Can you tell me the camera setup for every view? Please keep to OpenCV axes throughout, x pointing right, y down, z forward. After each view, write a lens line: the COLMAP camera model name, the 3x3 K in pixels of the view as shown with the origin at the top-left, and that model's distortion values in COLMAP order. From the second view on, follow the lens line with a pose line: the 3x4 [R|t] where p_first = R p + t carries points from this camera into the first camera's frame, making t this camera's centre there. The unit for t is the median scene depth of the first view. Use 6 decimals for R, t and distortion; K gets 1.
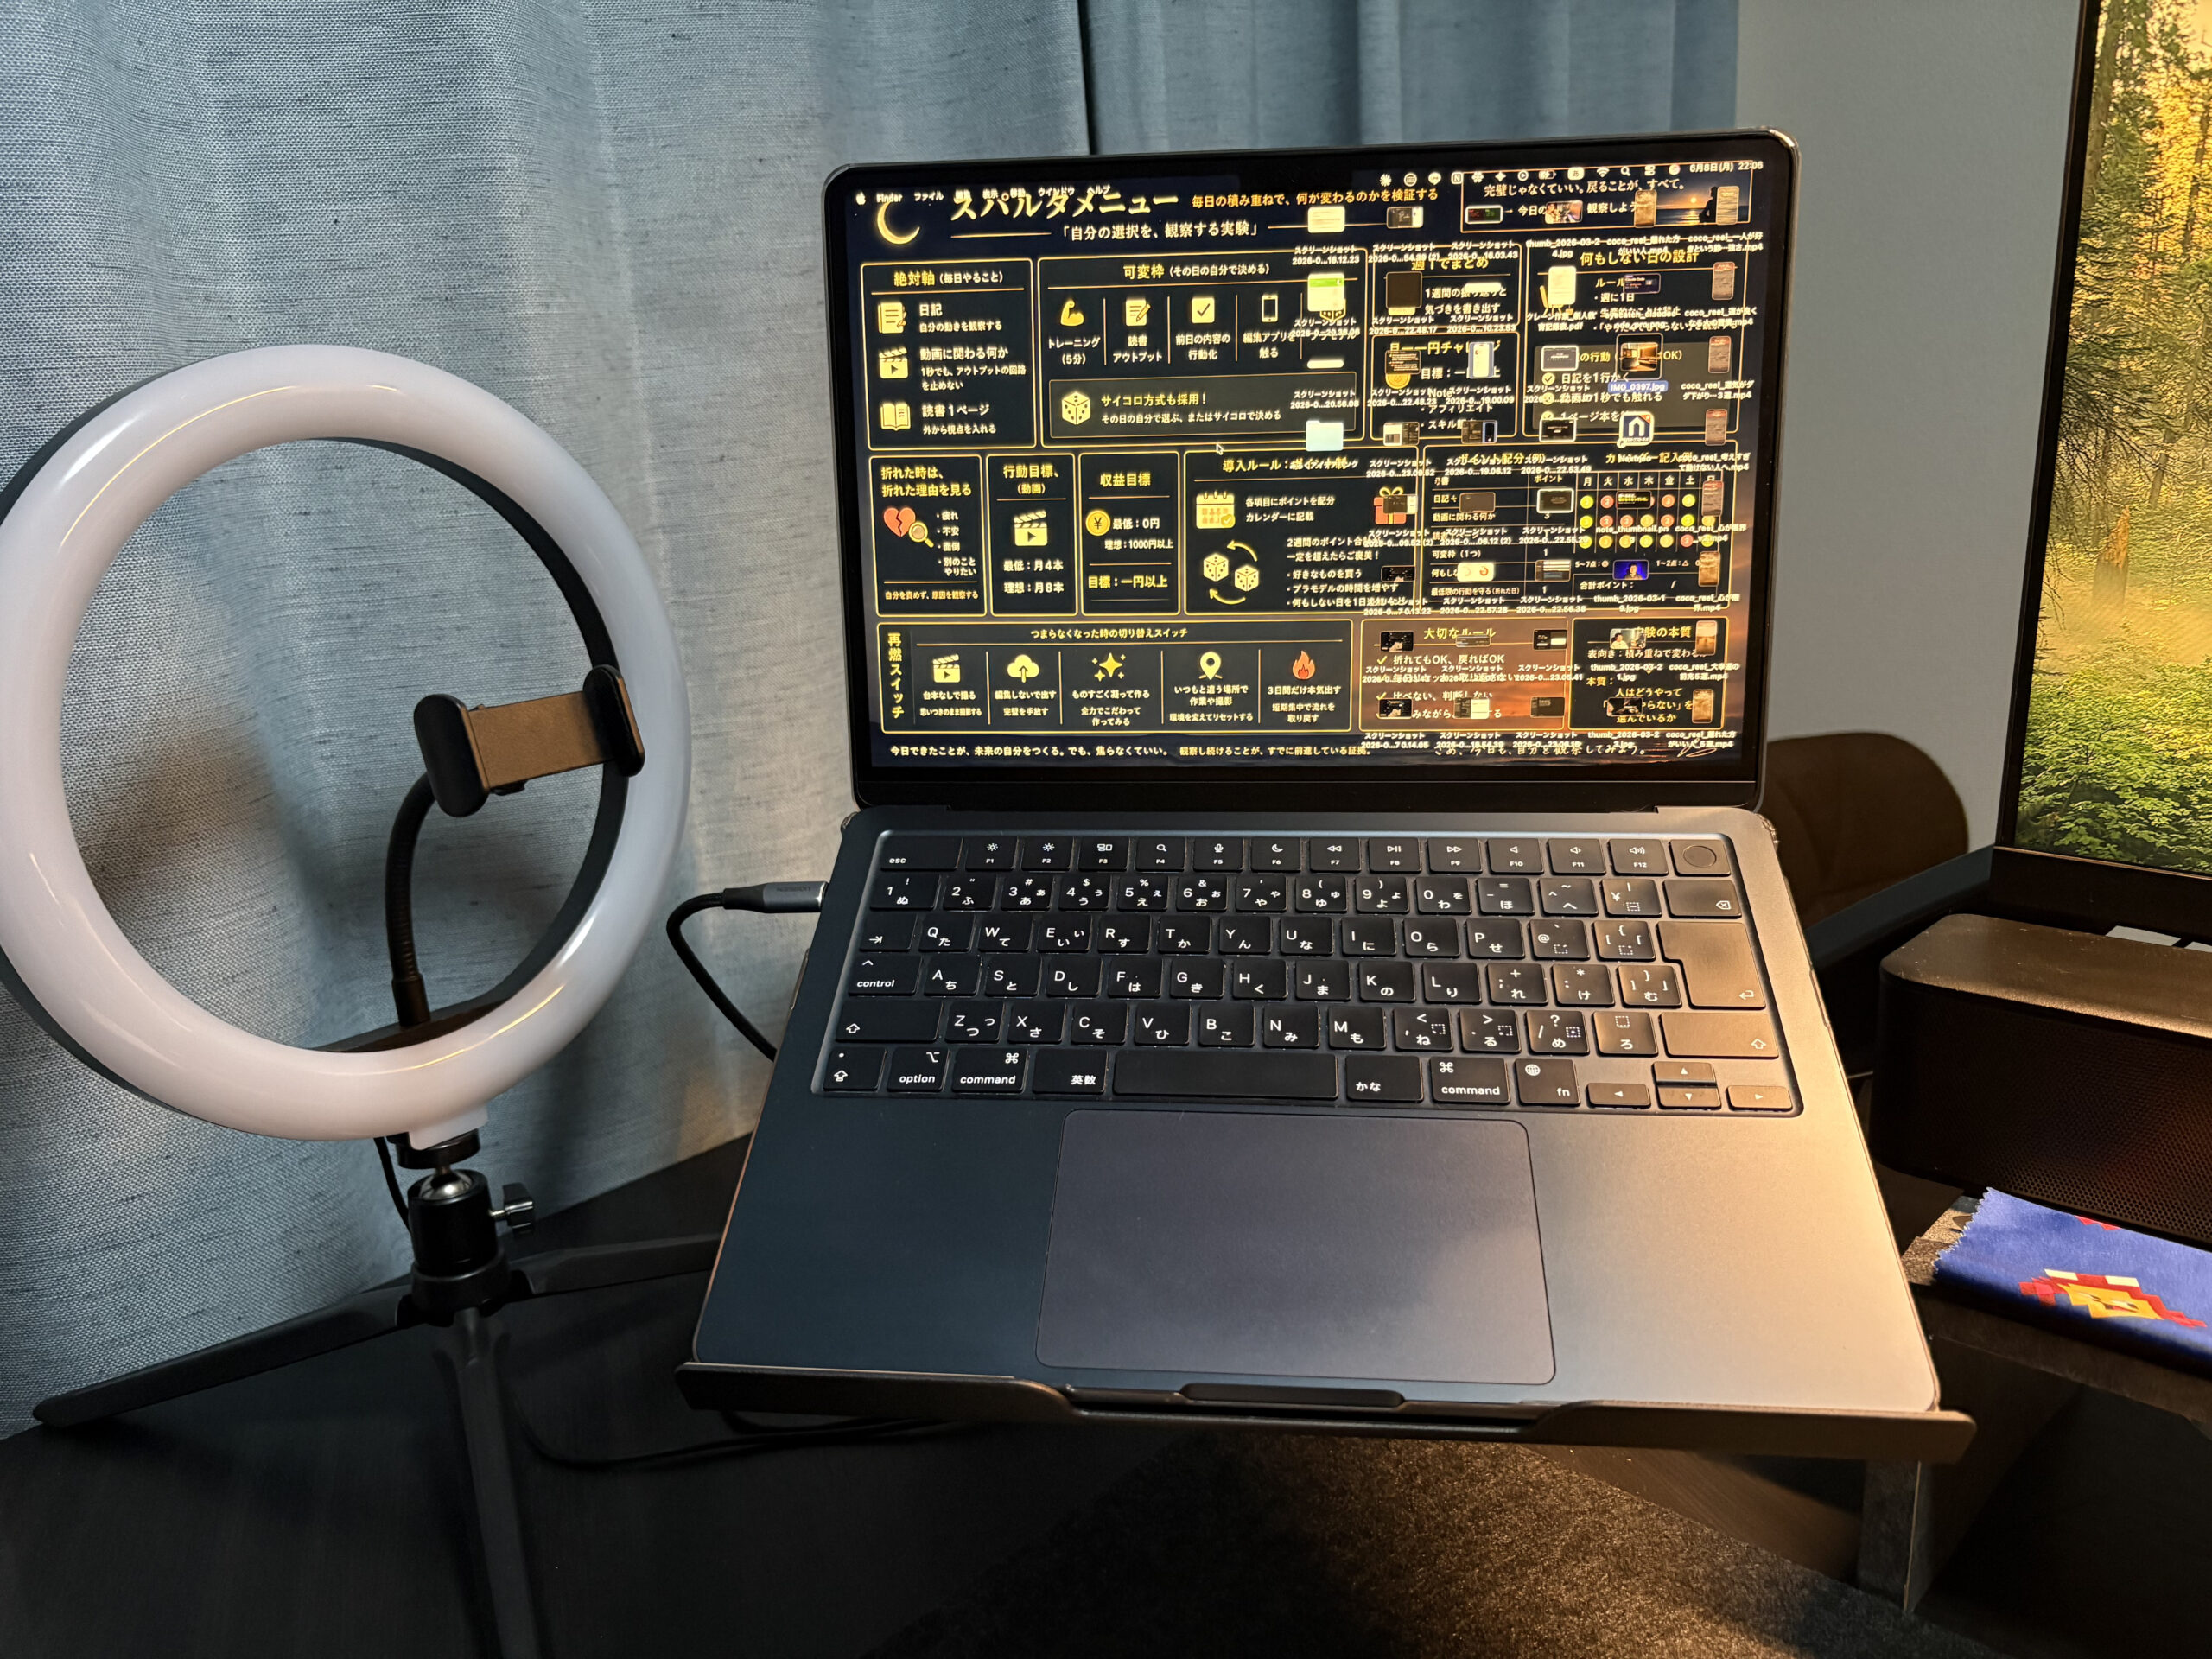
lens RADIAL K [[1683.7, 0, 1101.0], [0, 1683.7, 850.8], [0, 0, 1]] dist [0.009626, -0.027932]
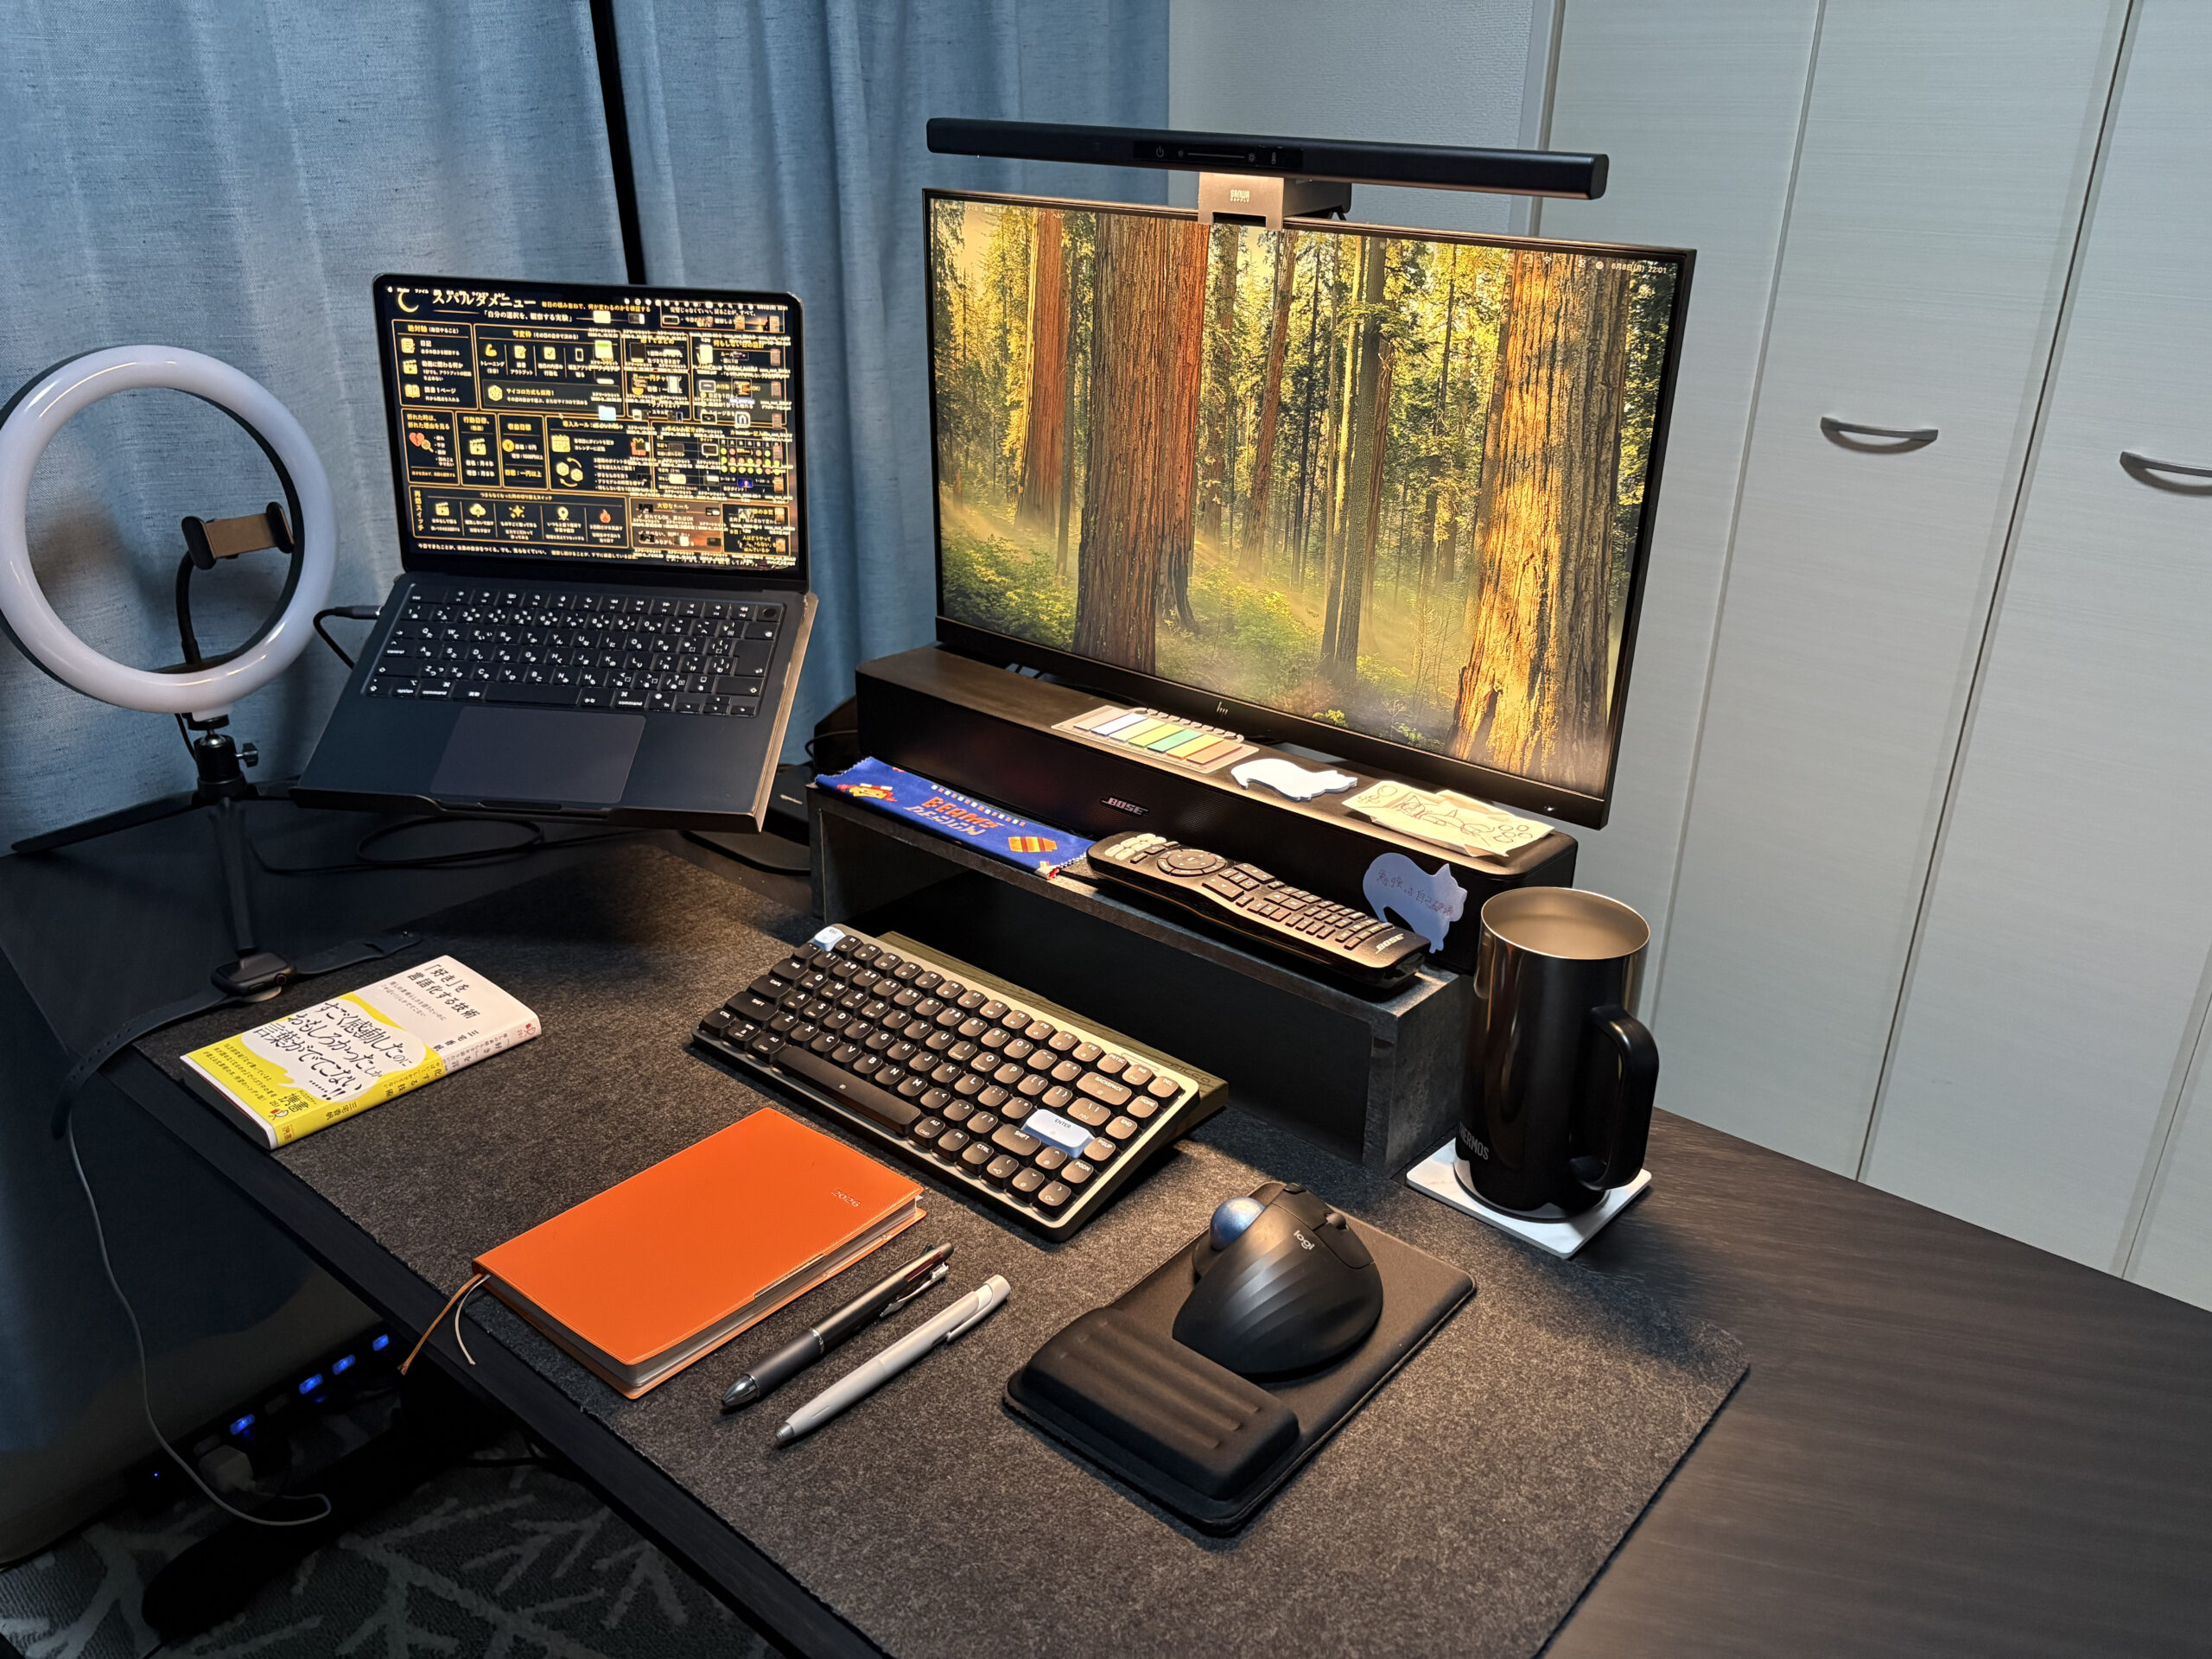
lens RADIAL K [[1683.7, 0, 1123.1], [0, 1683.7, 848.5], [0, 0, 1]] dist [0.009626, -0.027932]
pose [[0.996434, 0.037080, 0.075792, 0.667703], [-0.048206, 0.987405, 0.150689, -0.048342], [-0.069250, -0.153805, 0.985672, -1.331928]]
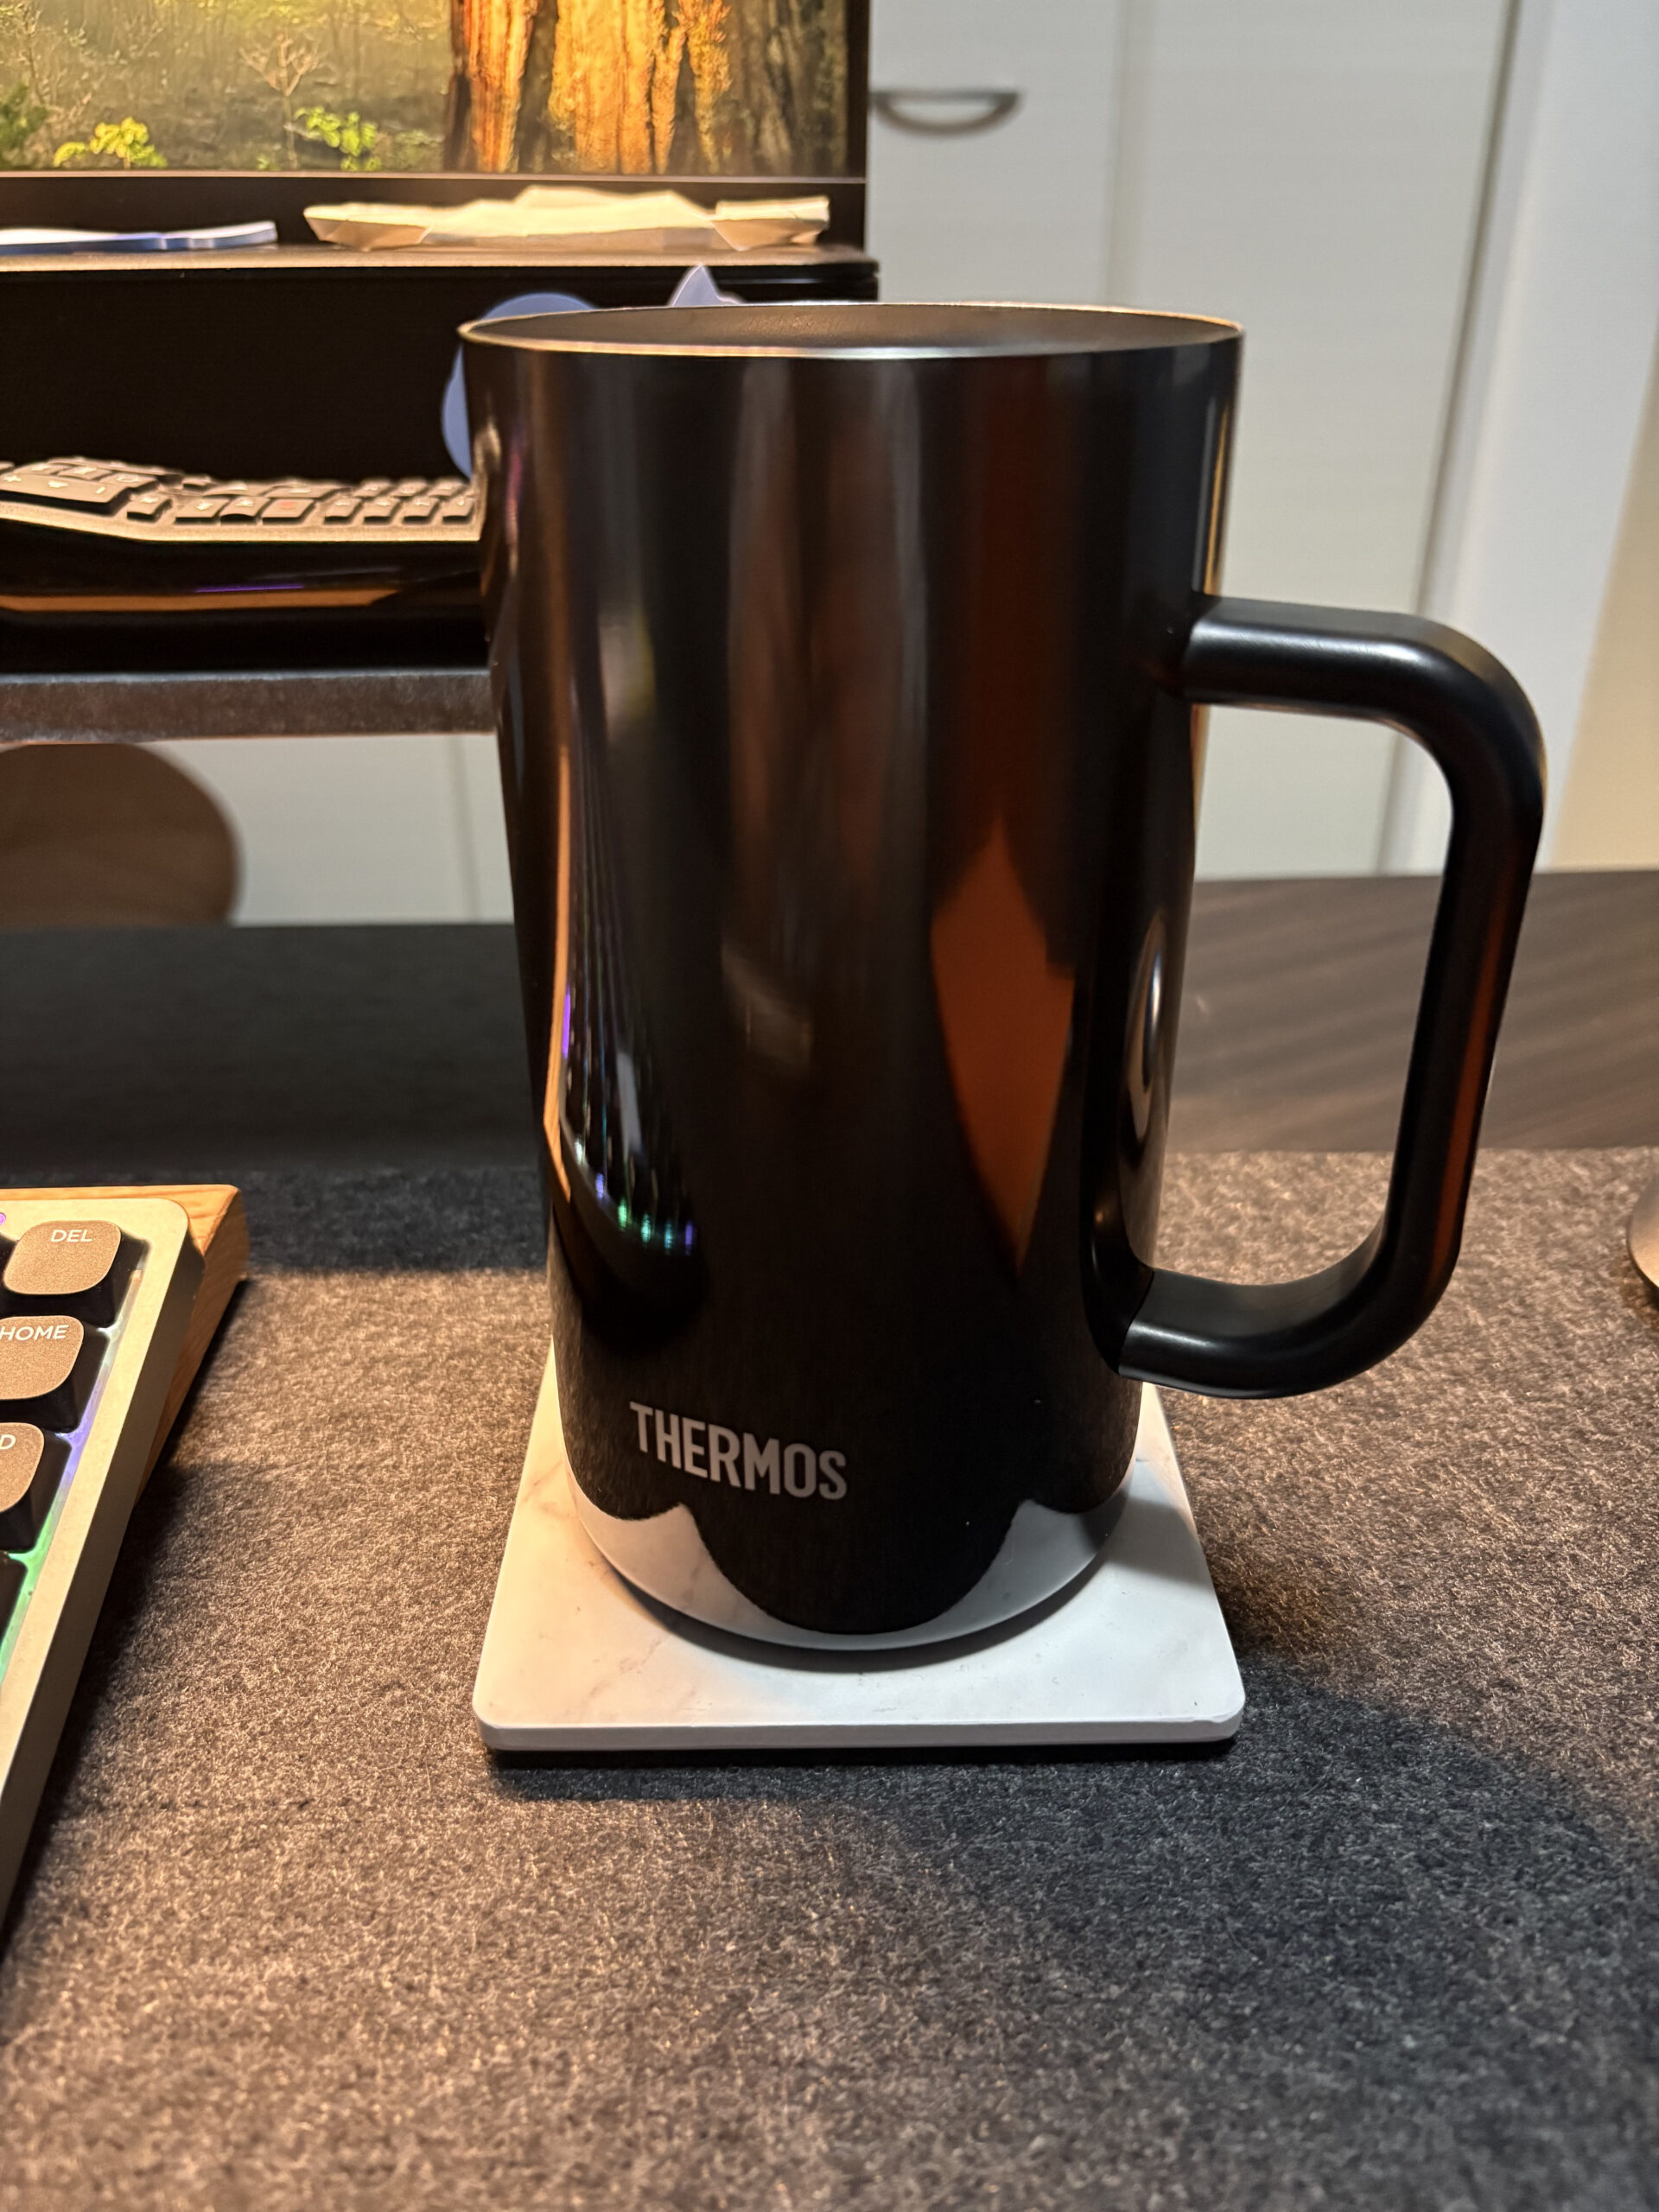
lens RADIAL K [[1683.7, 0, 823.8], [0, 1683.7, 1105.3], [0, 0, 1]] dist [0.009626, -0.027932]
pose [[0.727456, -0.286576, 0.623444, 0.698977], [0.155183, 0.953777, 0.257346, 0.356688], [-0.668376, -0.090460, 0.738302, -0.158148]]
